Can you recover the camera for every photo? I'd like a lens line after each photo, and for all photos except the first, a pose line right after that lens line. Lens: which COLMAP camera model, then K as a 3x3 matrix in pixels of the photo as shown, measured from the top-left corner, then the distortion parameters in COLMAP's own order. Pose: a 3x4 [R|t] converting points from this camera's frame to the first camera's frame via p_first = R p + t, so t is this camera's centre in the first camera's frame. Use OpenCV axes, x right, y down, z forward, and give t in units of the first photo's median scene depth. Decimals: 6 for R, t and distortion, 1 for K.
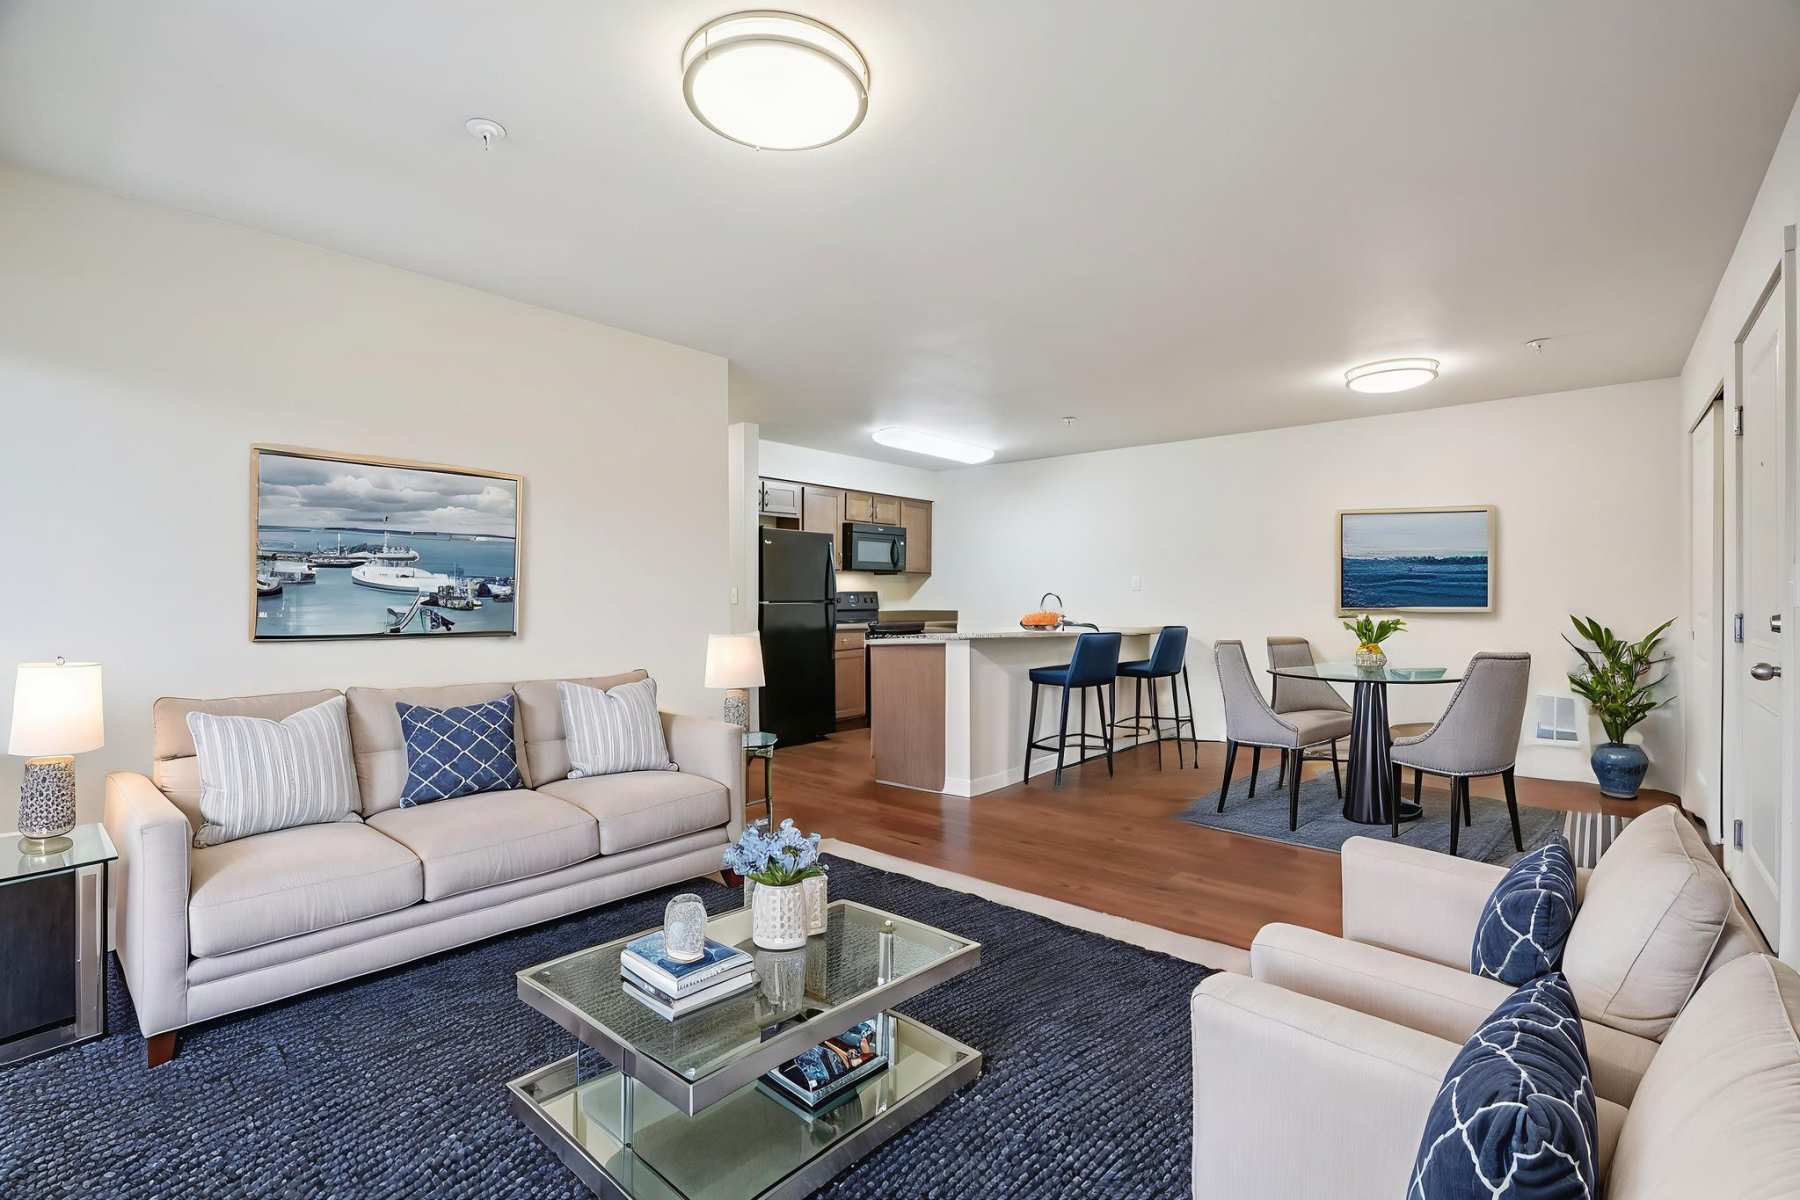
lens RADIAL K [[818.7, 0, 894.1], [0, 818.7, 594.1], [0, 0, 1]] dist [0.001678, 0.000178]
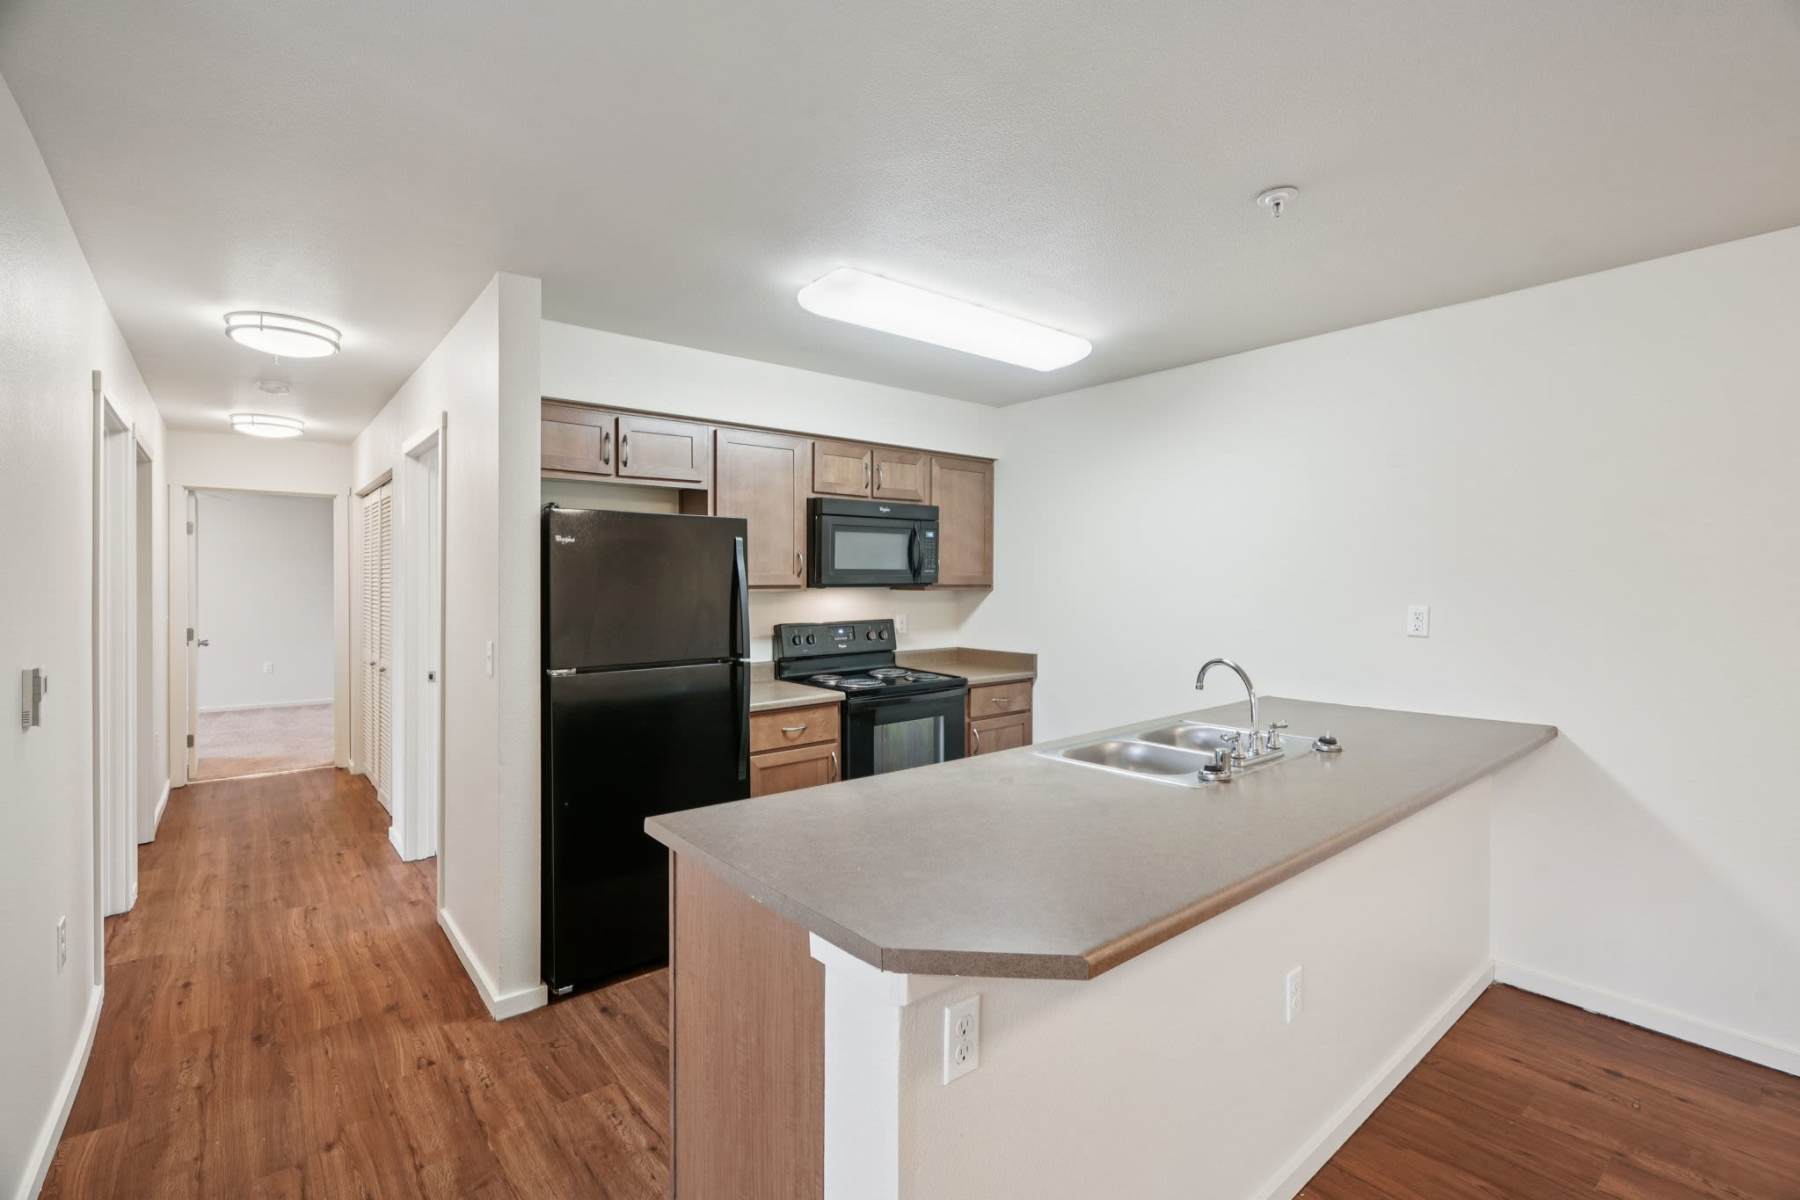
lens RADIAL K [[818.7, 0, 894.1], [0, 818.7, 594.1], [0, 0, 1]] dist [0.001678, 0.000178]
pose [[0.985748, -0.003116, -0.168202, 0.079993], [0.005355, 0.999903, 0.012858, -0.029152], [0.168145, -0.013575, 0.985669, 0.454925]]
